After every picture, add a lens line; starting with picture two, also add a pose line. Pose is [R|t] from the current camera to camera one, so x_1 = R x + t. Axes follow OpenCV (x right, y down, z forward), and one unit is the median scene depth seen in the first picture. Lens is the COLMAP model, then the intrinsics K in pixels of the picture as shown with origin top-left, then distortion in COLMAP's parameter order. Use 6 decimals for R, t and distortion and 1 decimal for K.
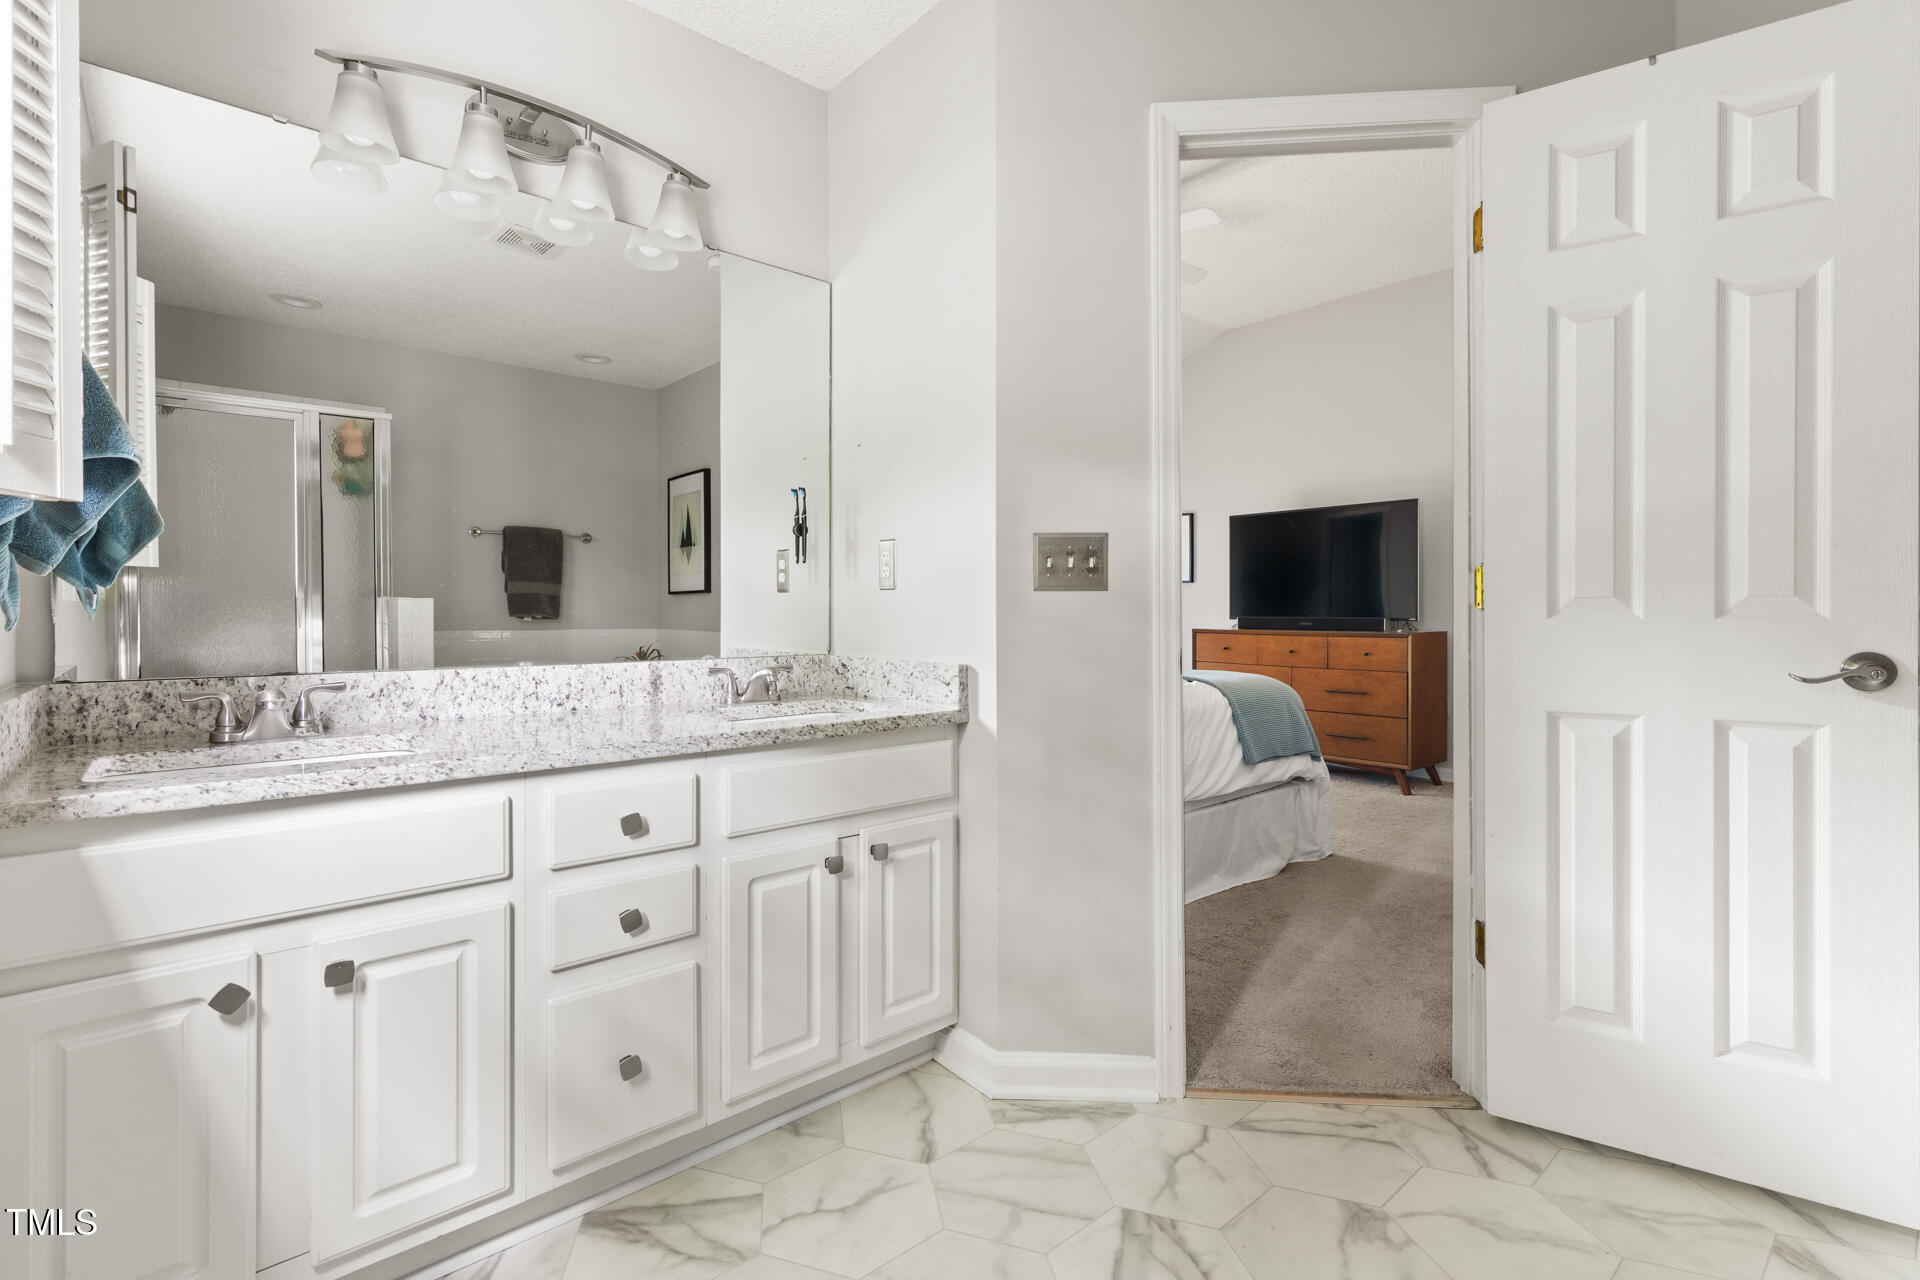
lens RADIAL K [[870.6, 0, 963.9], [0, 870.6, 624.7], [0, 0, 1]] dist [0.002251, 0.000536]
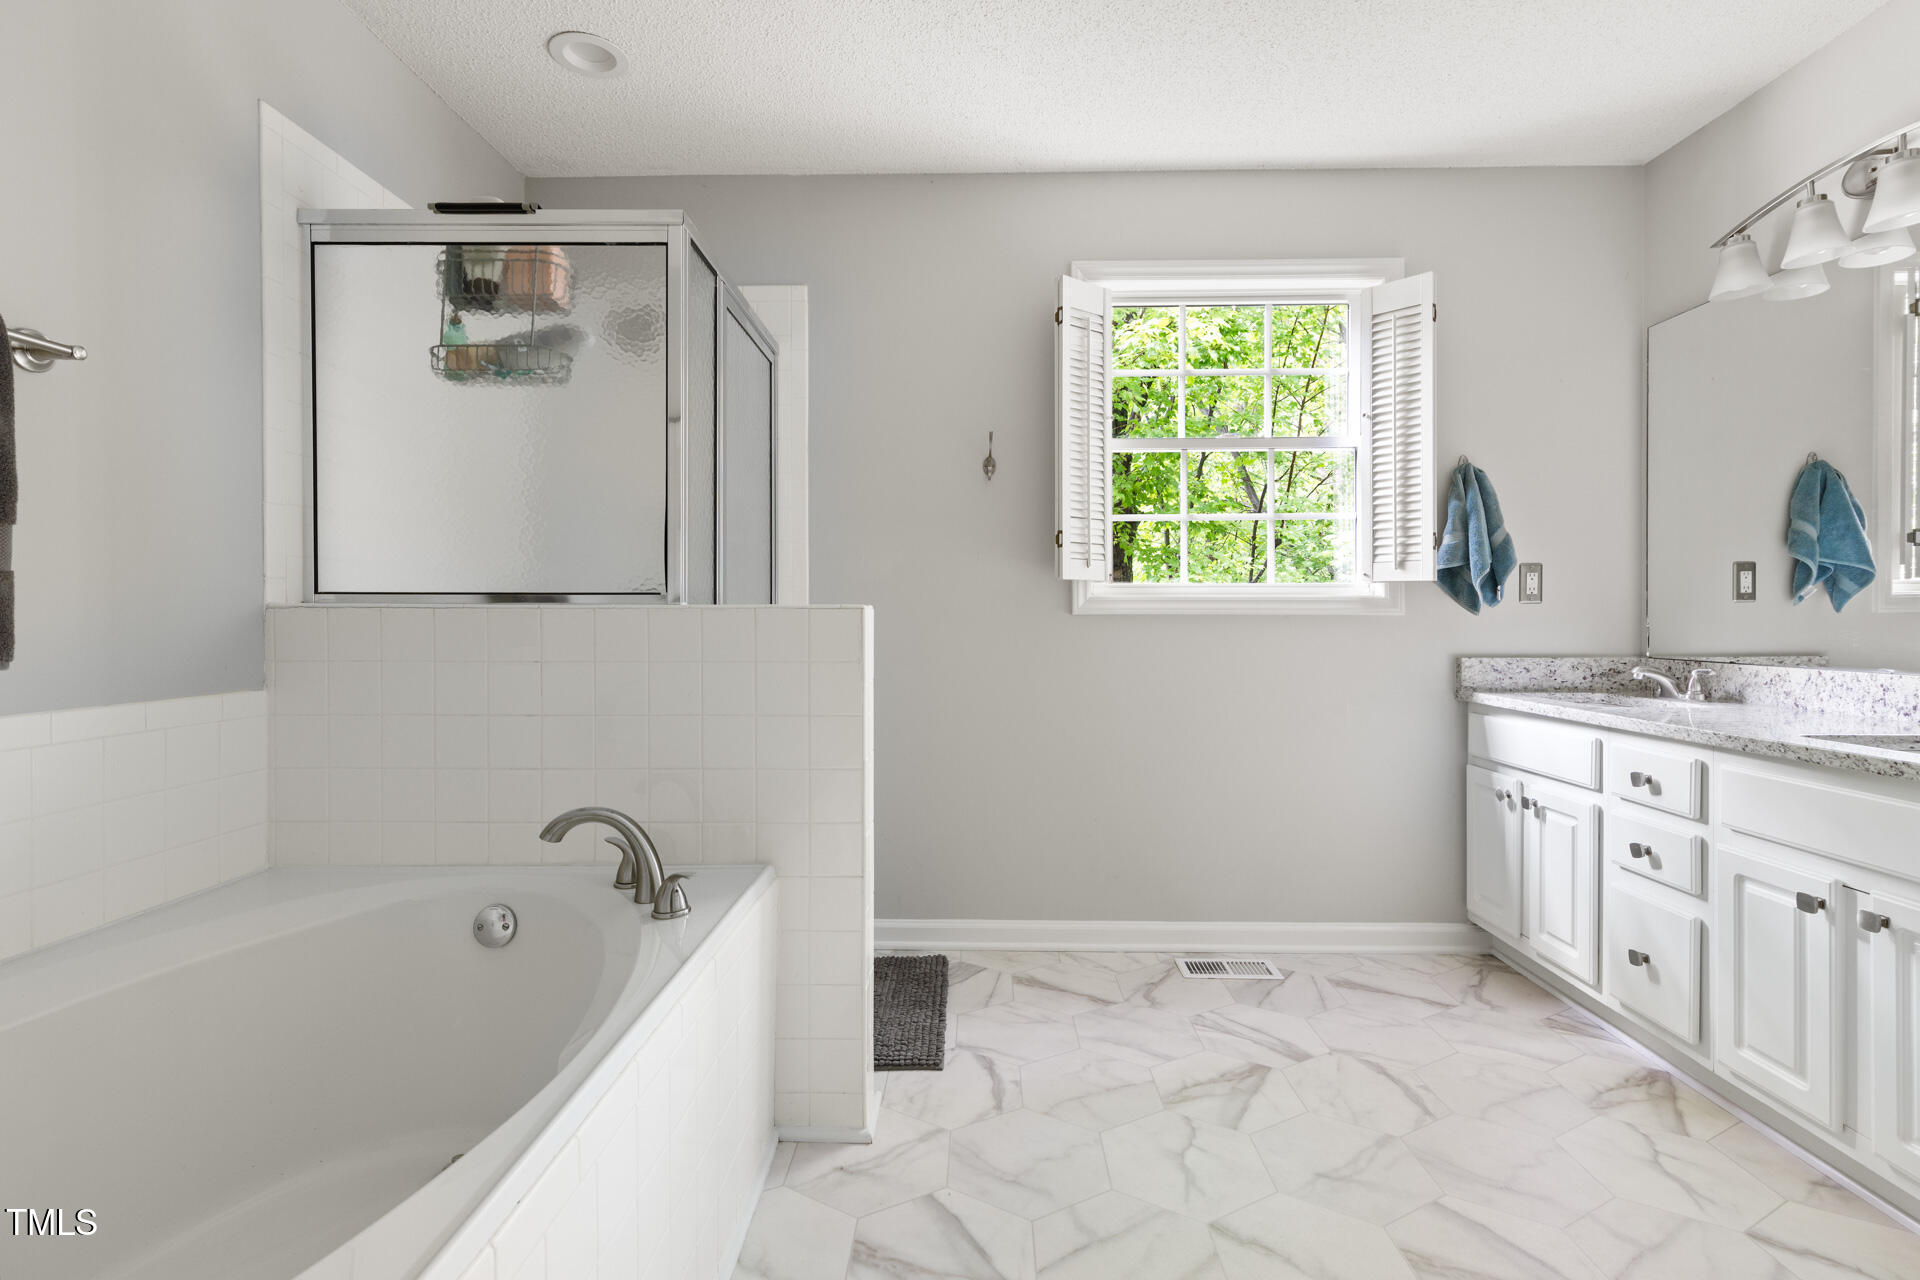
lens RADIAL K [[870.6, 0, 970.1], [0, 870.6, 620.6], [0, 0, 1]] dist [0.002251, 0.000536]
pose [[-0.664715, 0.007500, -0.747060, 1.307234], [-0.006293, 0.999858, 0.015637, -0.033527], [0.747071, 0.015095, -0.664573, 1.105518]]
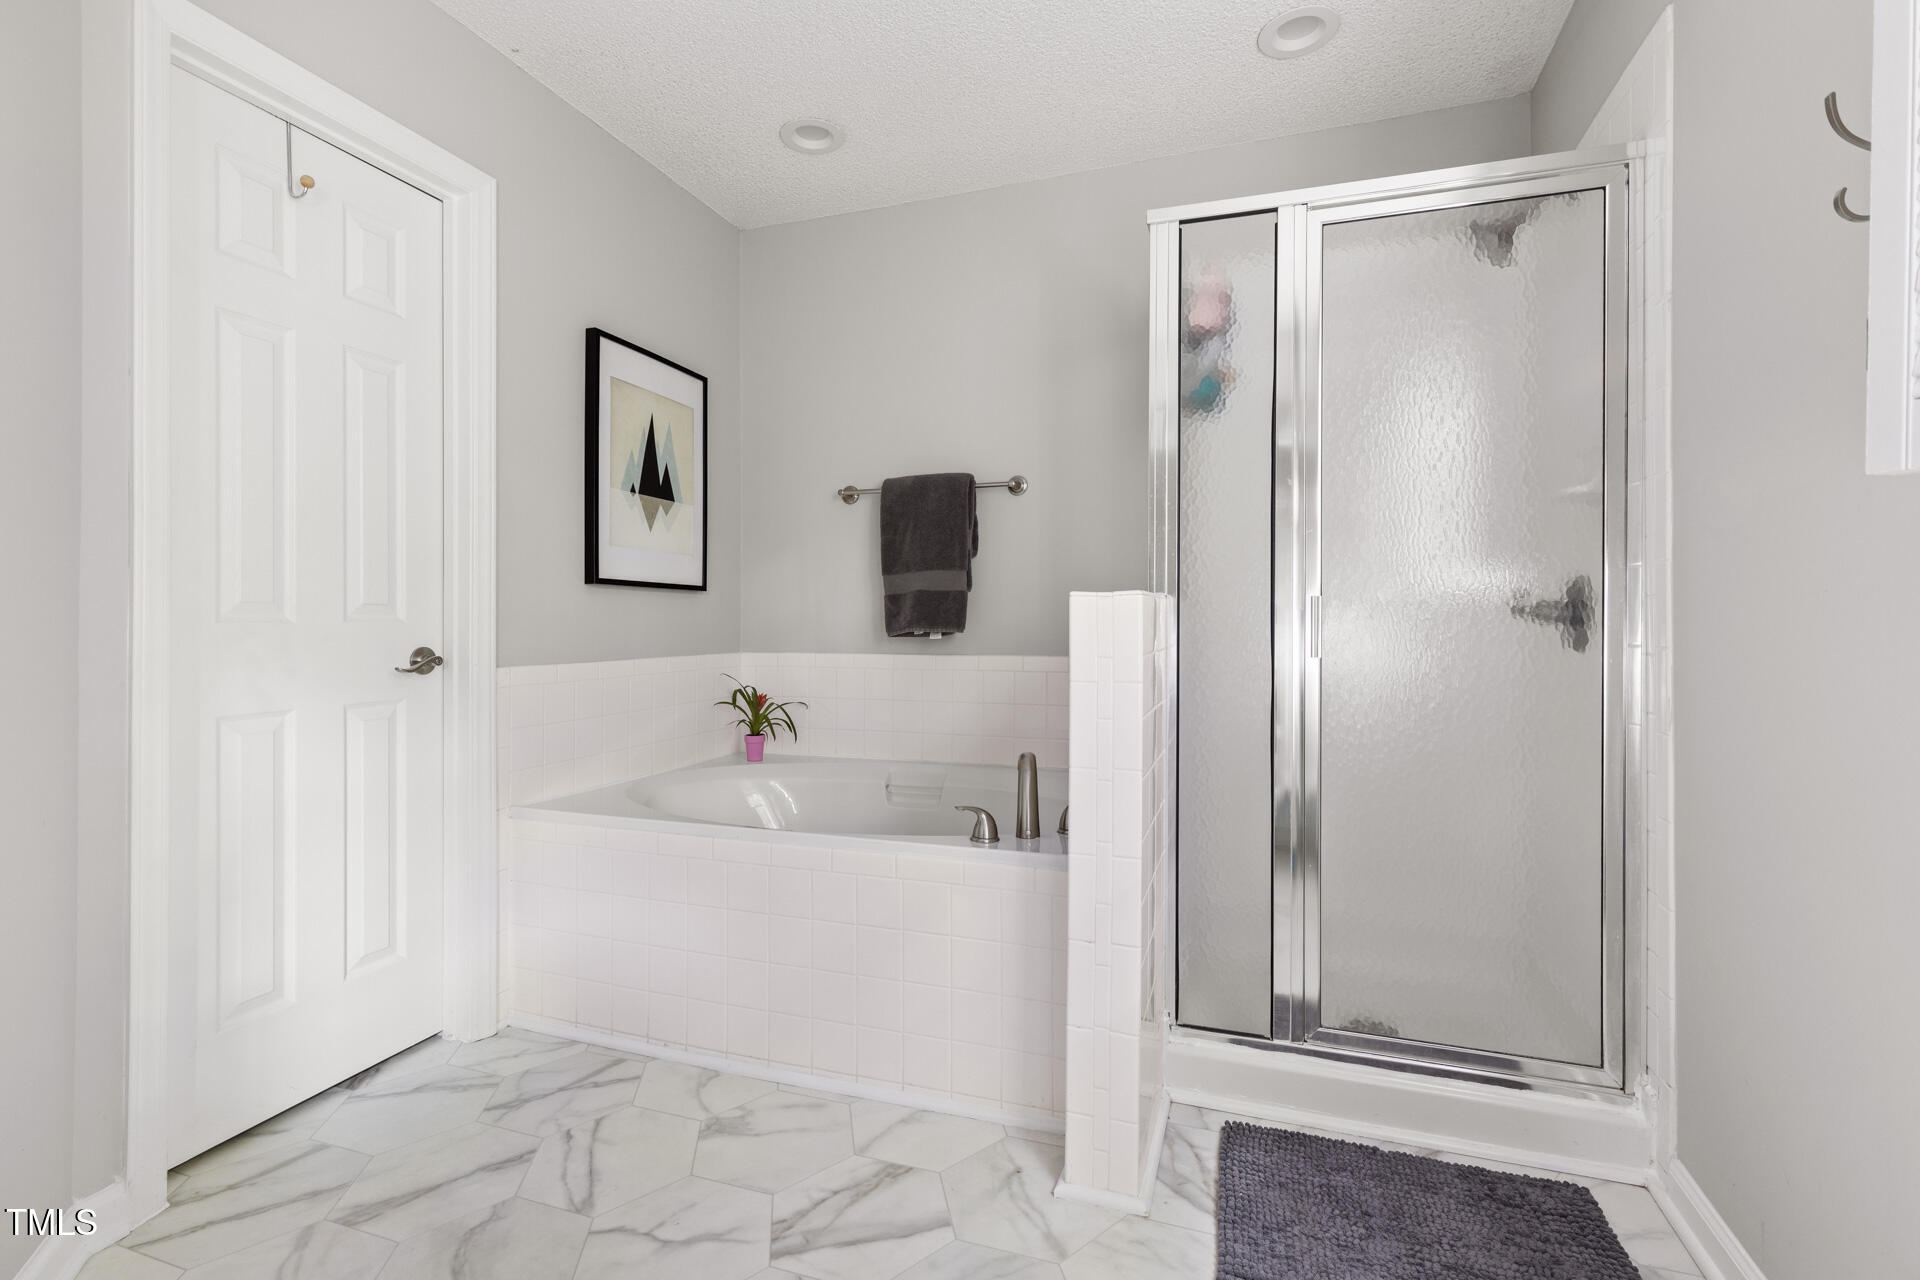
lens RADIAL K [[870.6, 0, 965.5], [0, 870.6, 628.5], [0, 0, 1]] dist [0.002251, 0.000536]
pose [[-0.507736, -0.013589, 0.861405, -0.461067], [0.008369, 0.999751, 0.020704, -0.014081], [-0.861472, 0.017721, -0.507496, 0.825546]]
